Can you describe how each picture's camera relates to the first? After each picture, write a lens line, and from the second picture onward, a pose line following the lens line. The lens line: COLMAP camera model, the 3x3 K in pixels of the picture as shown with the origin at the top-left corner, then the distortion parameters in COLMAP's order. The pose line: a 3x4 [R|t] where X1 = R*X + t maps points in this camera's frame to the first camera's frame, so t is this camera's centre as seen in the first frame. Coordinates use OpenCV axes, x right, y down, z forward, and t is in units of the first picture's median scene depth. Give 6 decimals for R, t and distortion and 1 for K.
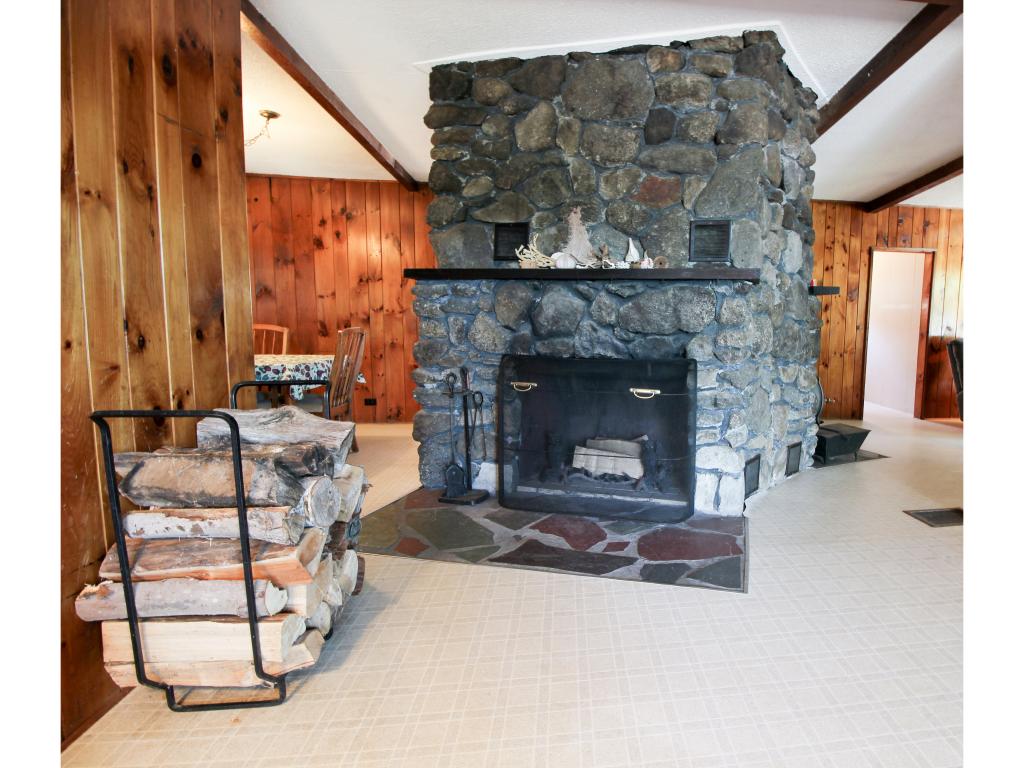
lens RADIAL K [[503.9, 0, 617.0], [0, 503.9, 383.3], [0, 0, 1]] dist [0.001595, -0.012769]
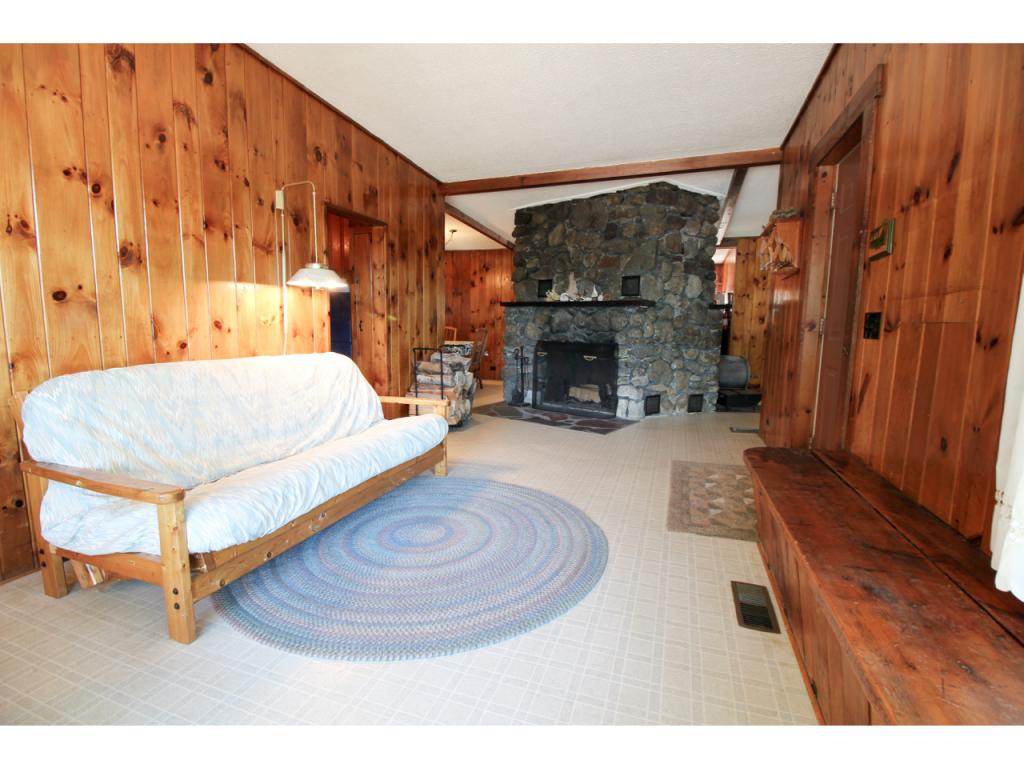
lens RADIAL K [[454.6, 0, 512.0], [0, 454.6, 384.0], [0, 0, 1]] dist [0.000195, -0.000006]
pose [[0.894556, 0.054929, -0.443568, 0.569616], [-0.049426, 0.998490, 0.023967, 0.091365], [0.444214, 0.000484, 0.895920, -0.834815]]
